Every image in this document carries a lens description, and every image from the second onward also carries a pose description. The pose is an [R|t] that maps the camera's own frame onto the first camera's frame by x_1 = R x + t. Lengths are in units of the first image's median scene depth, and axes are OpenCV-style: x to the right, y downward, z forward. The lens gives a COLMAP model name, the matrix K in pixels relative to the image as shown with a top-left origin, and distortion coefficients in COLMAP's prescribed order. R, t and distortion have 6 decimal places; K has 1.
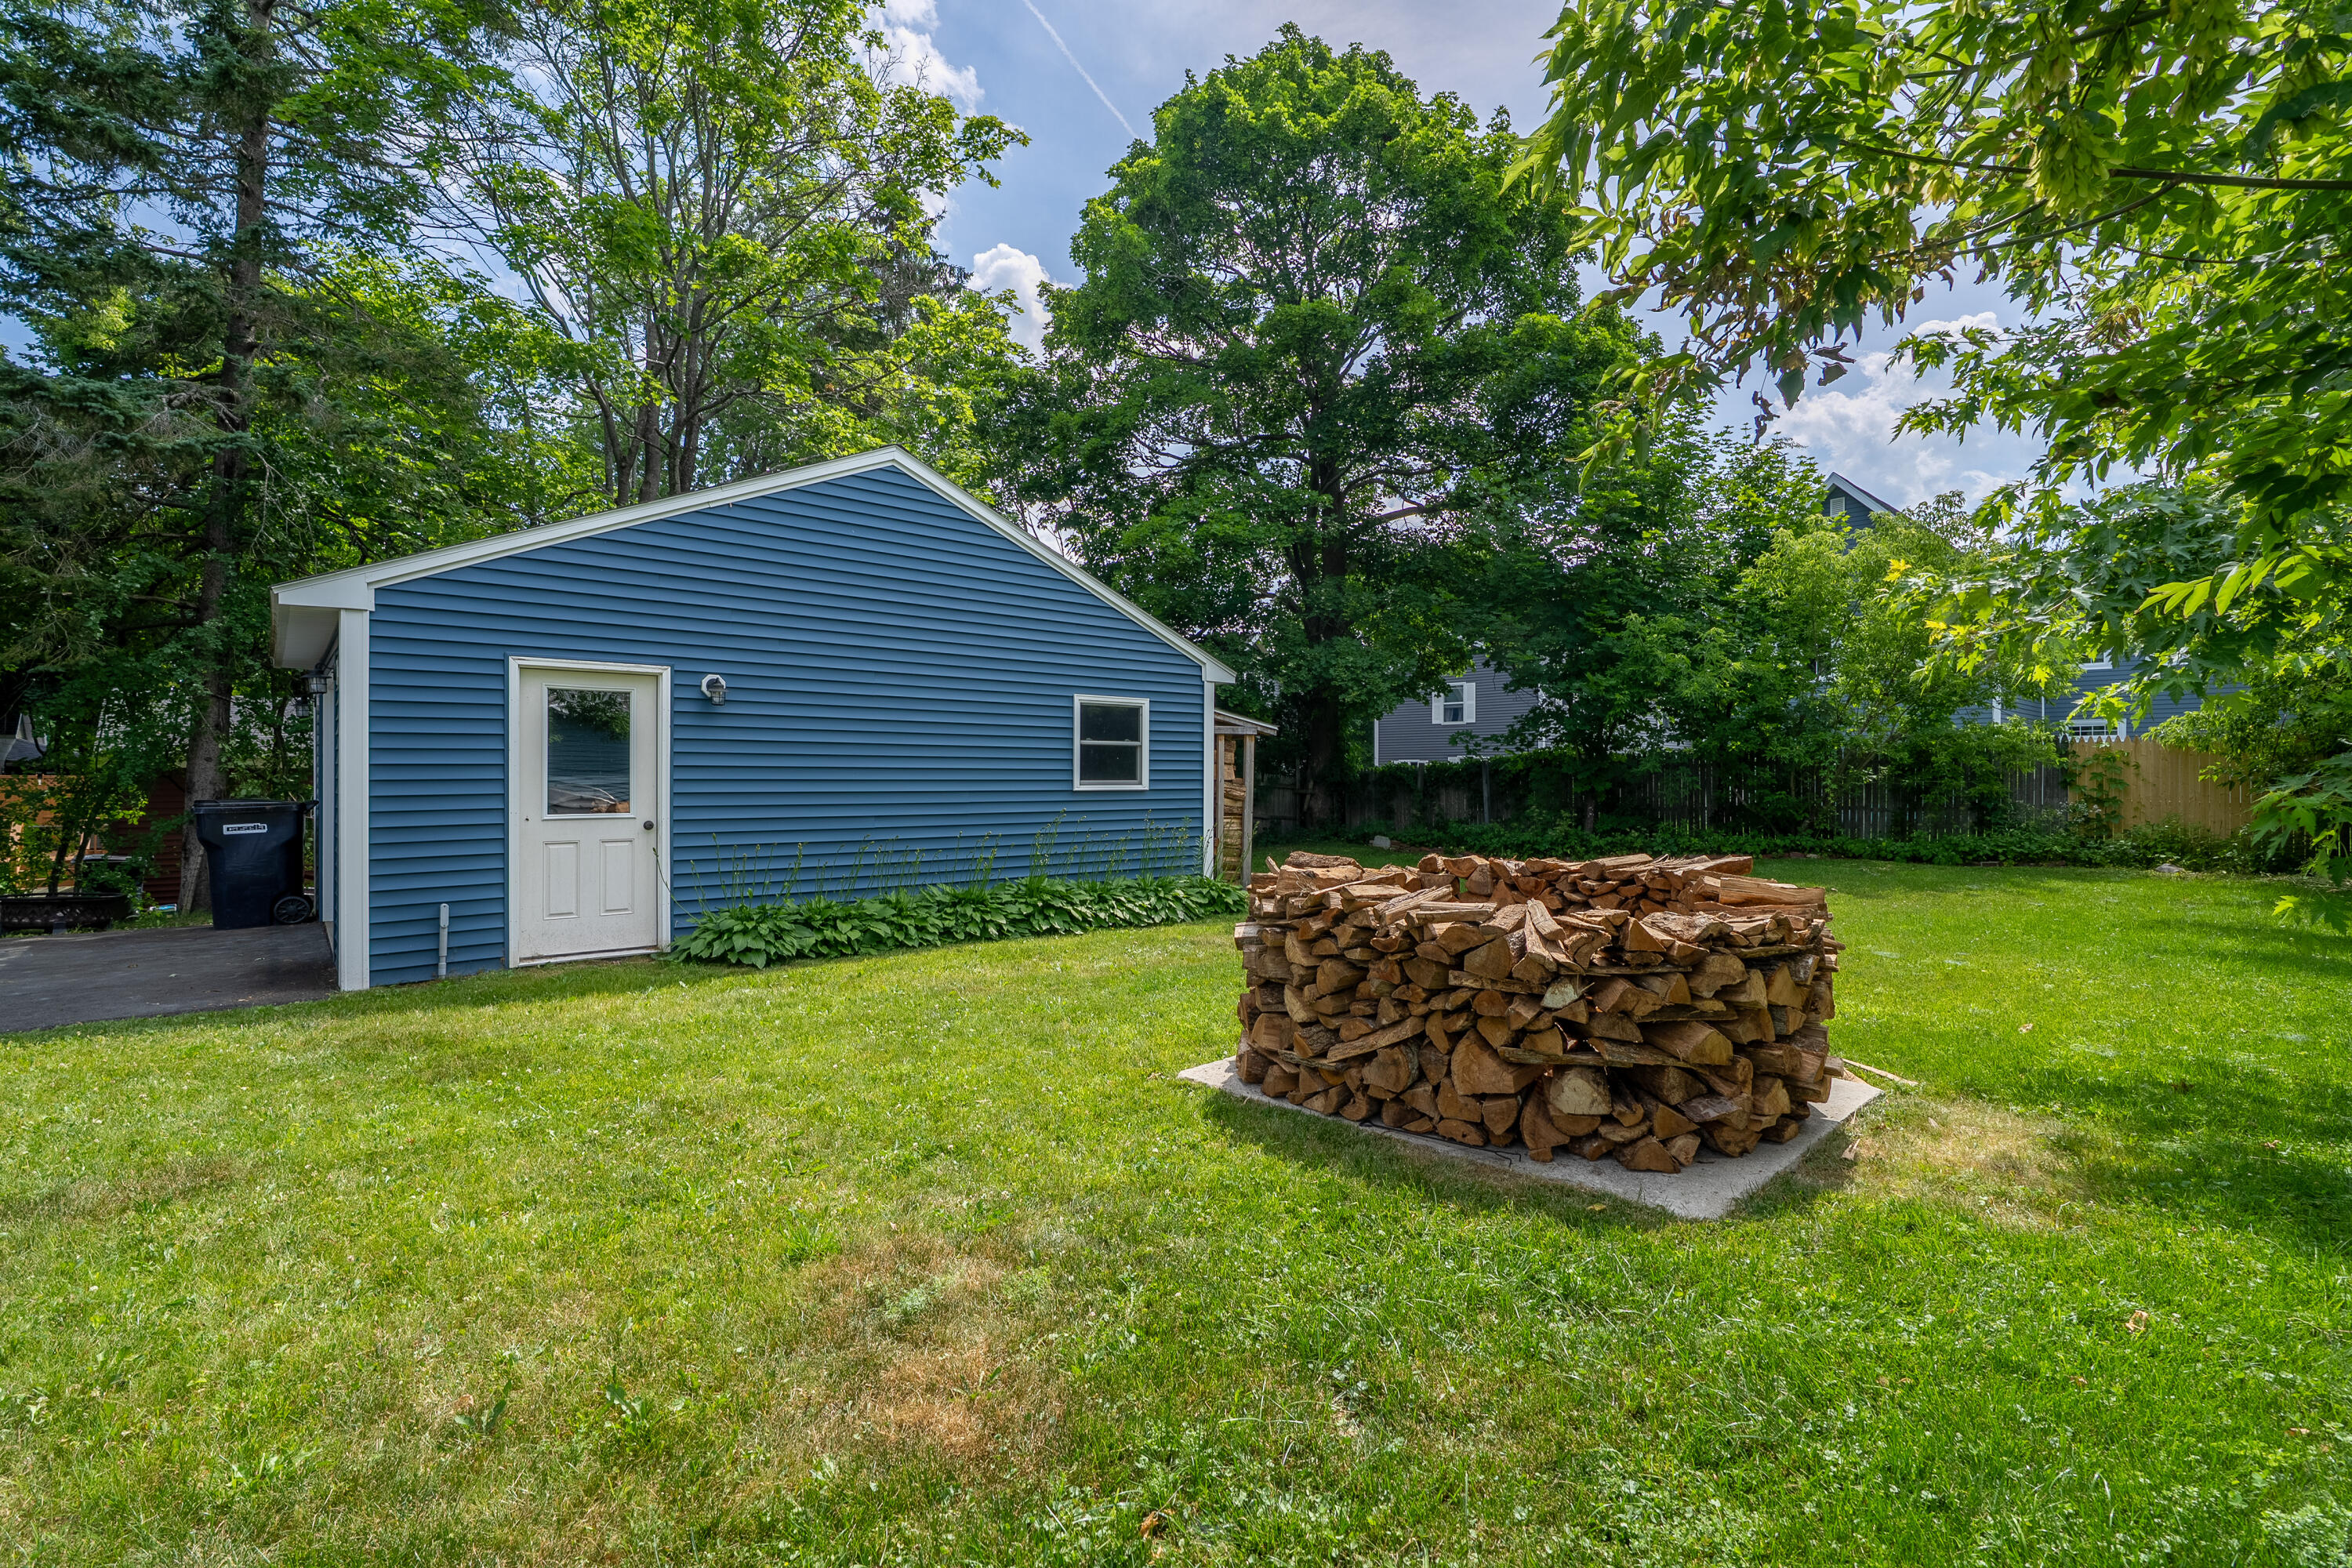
lens RADIAL K [[1053.0, 0, 1181.5], [0, 1053.0, 778.9], [0, 0, 1]] dist [-0.003878, 0.001004]
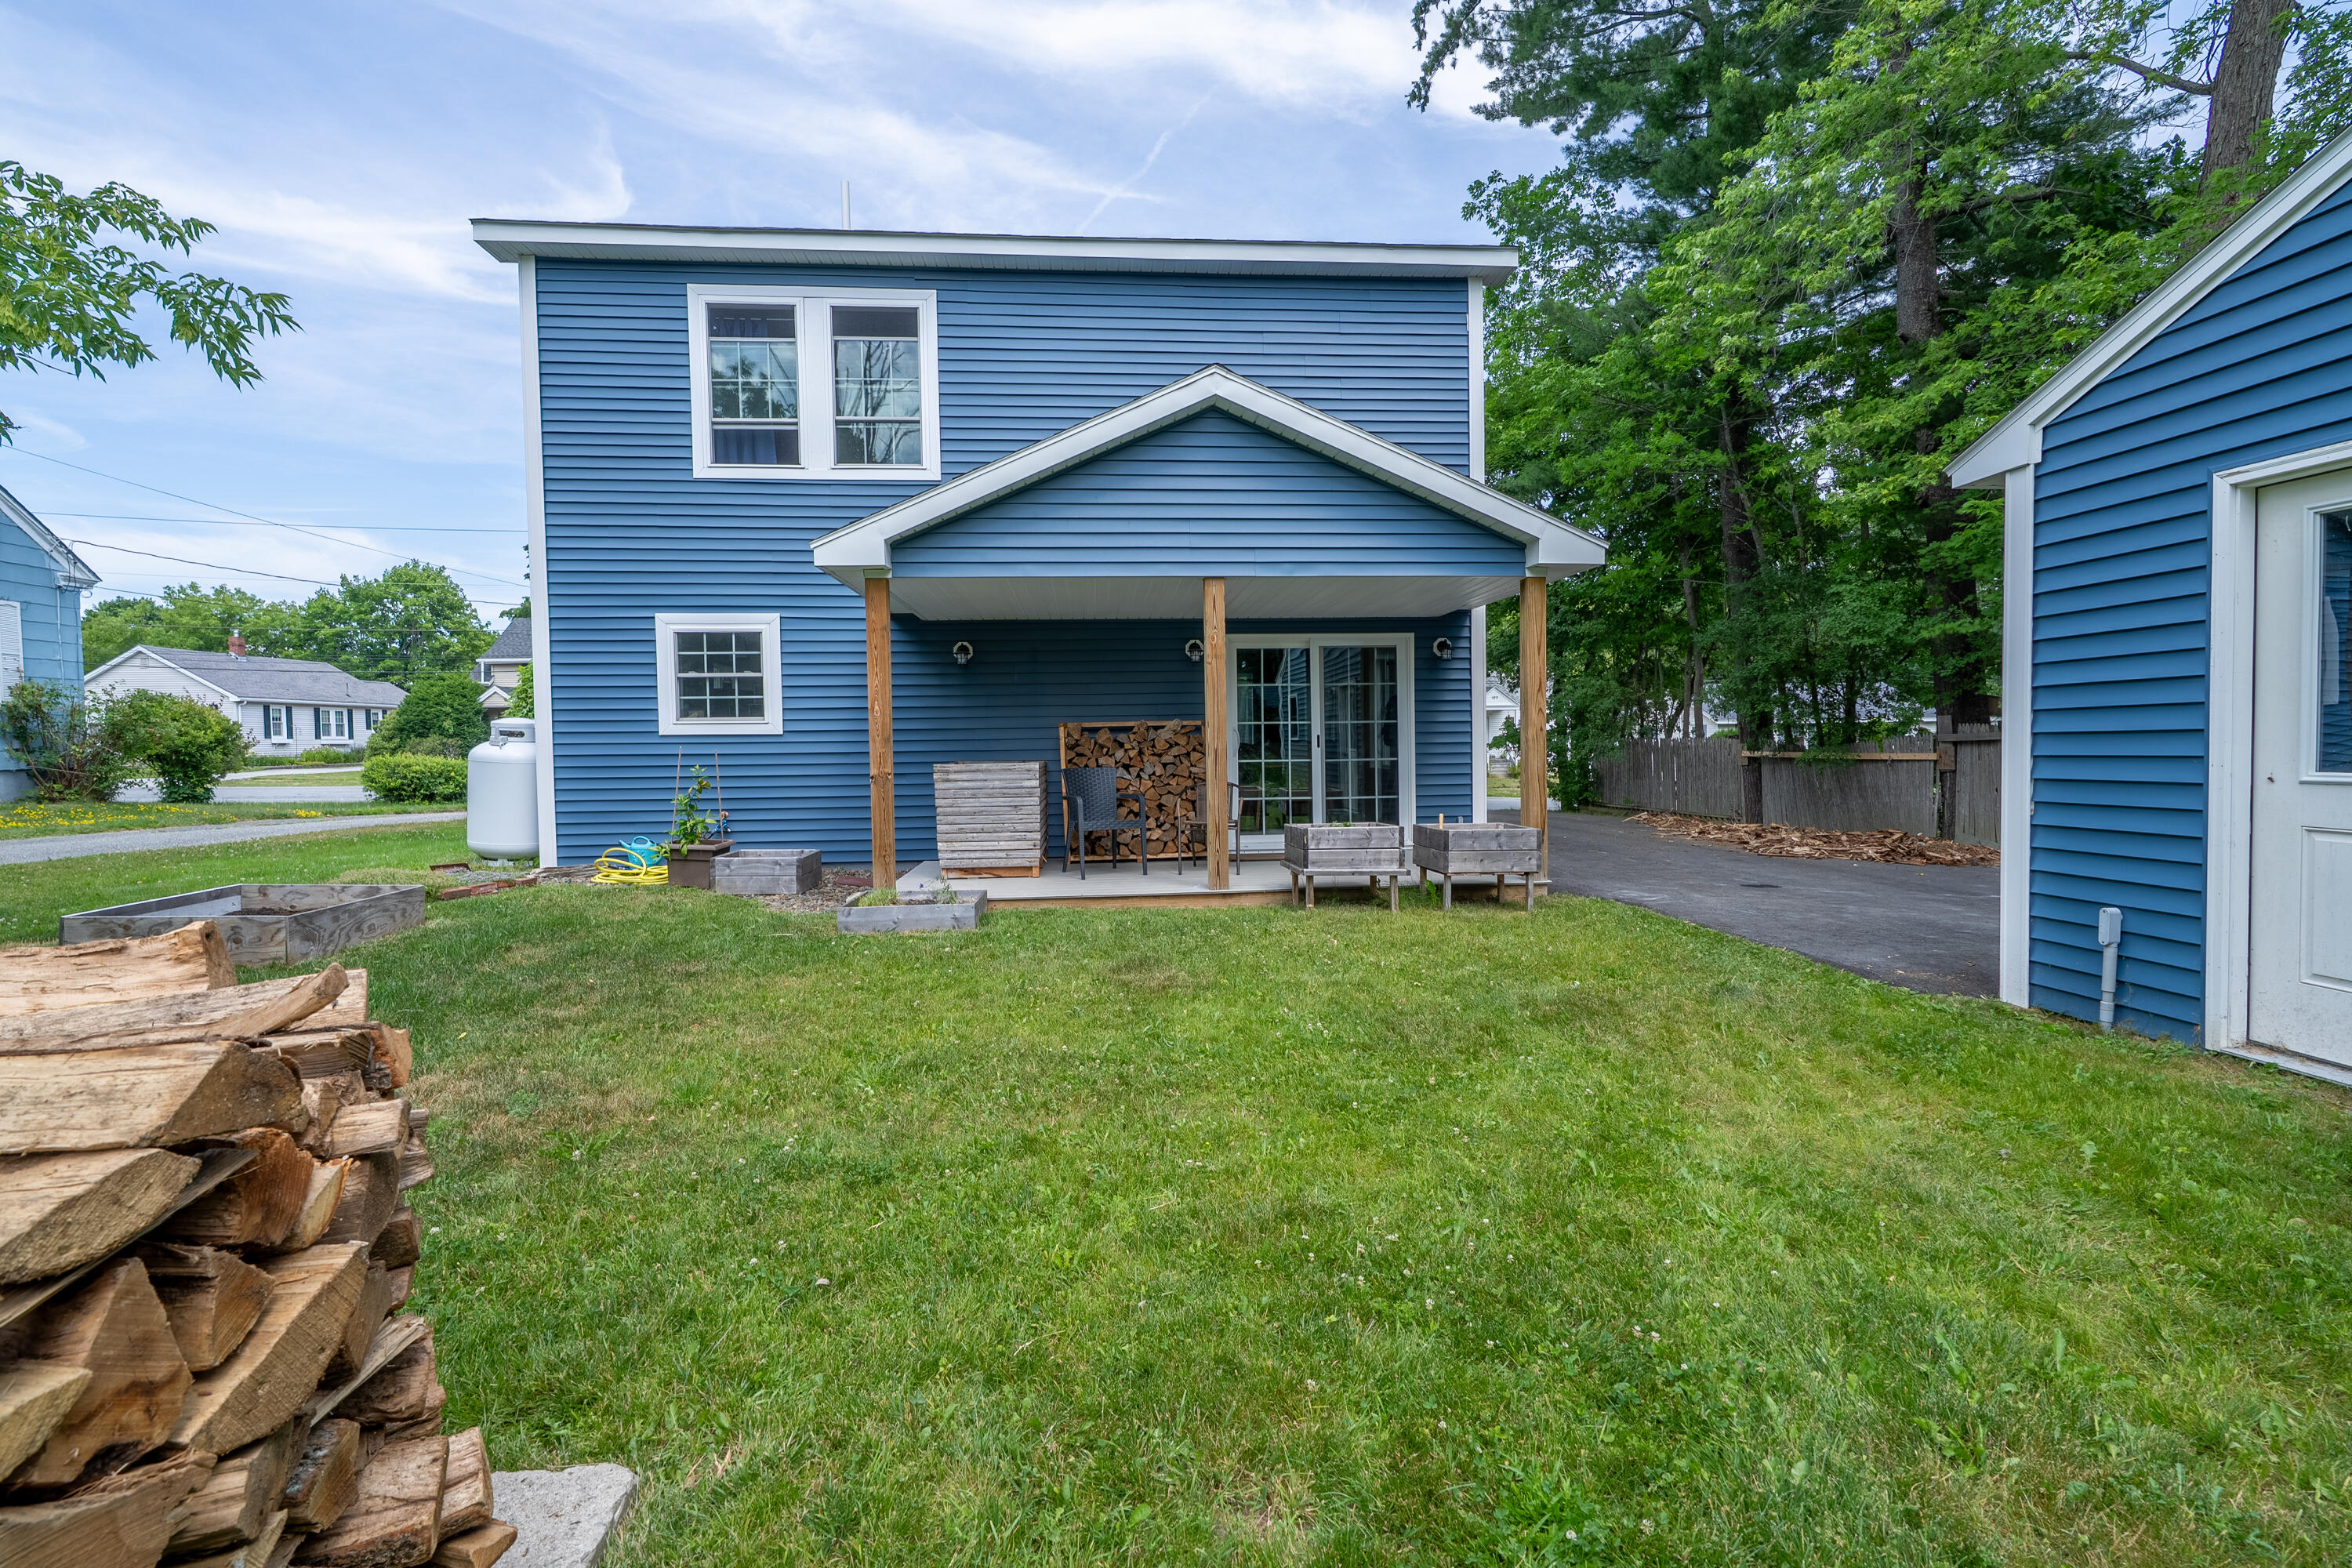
lens RADIAL K [[1053.0, 0, 1181.5], [0, 1053.0, 778.9], [0, 0, 1]] dist [-0.003878, 0.001004]
pose [[-0.599417, 0.045474, -0.799144, 0.082434], [0.026959, 0.998965, 0.036624, 0.003772], [0.799983, 0.000409, -0.600023, 0.670600]]
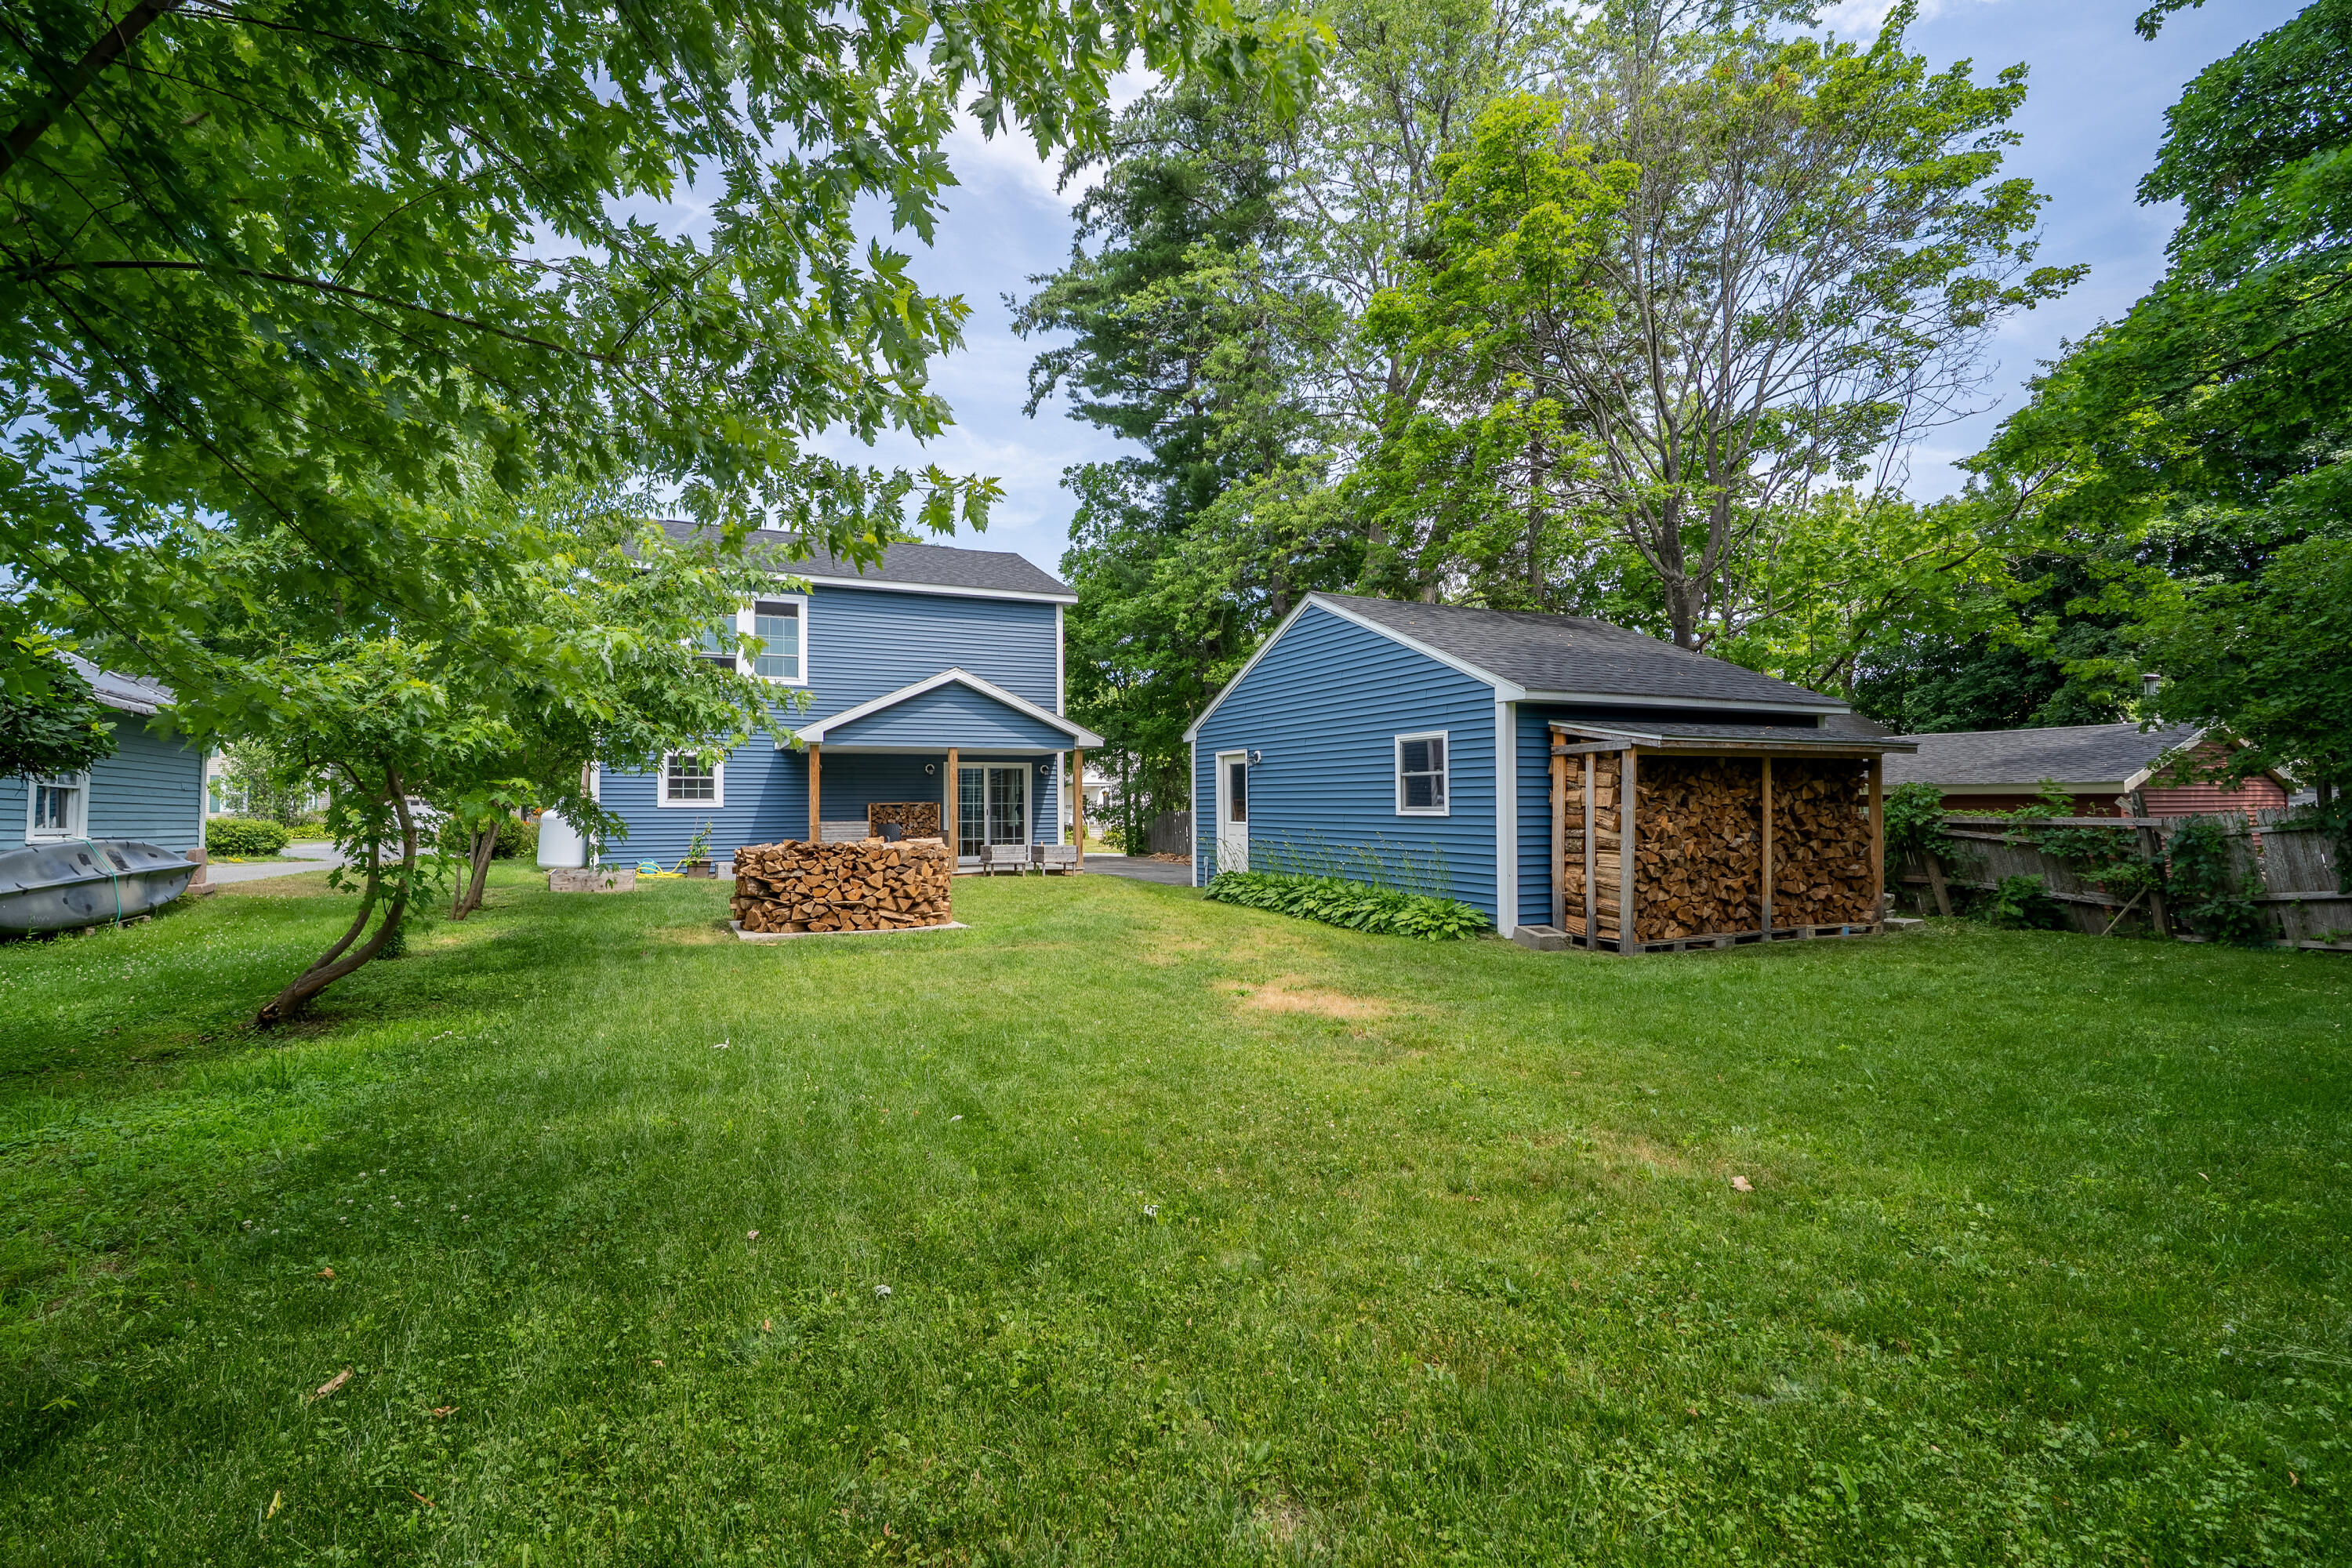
lens RADIAL K [[1053.0, 0, 1181.5], [0, 1053.0, 778.9], [0, 0, 1]] dist [-0.003878, 0.001004]
pose [[-0.274132, -0.012255, -0.961614, 1.201166], [0.018565, 0.999665, -0.018032, -0.013806], [0.961513, -0.022795, -0.273812, 1.162683]]
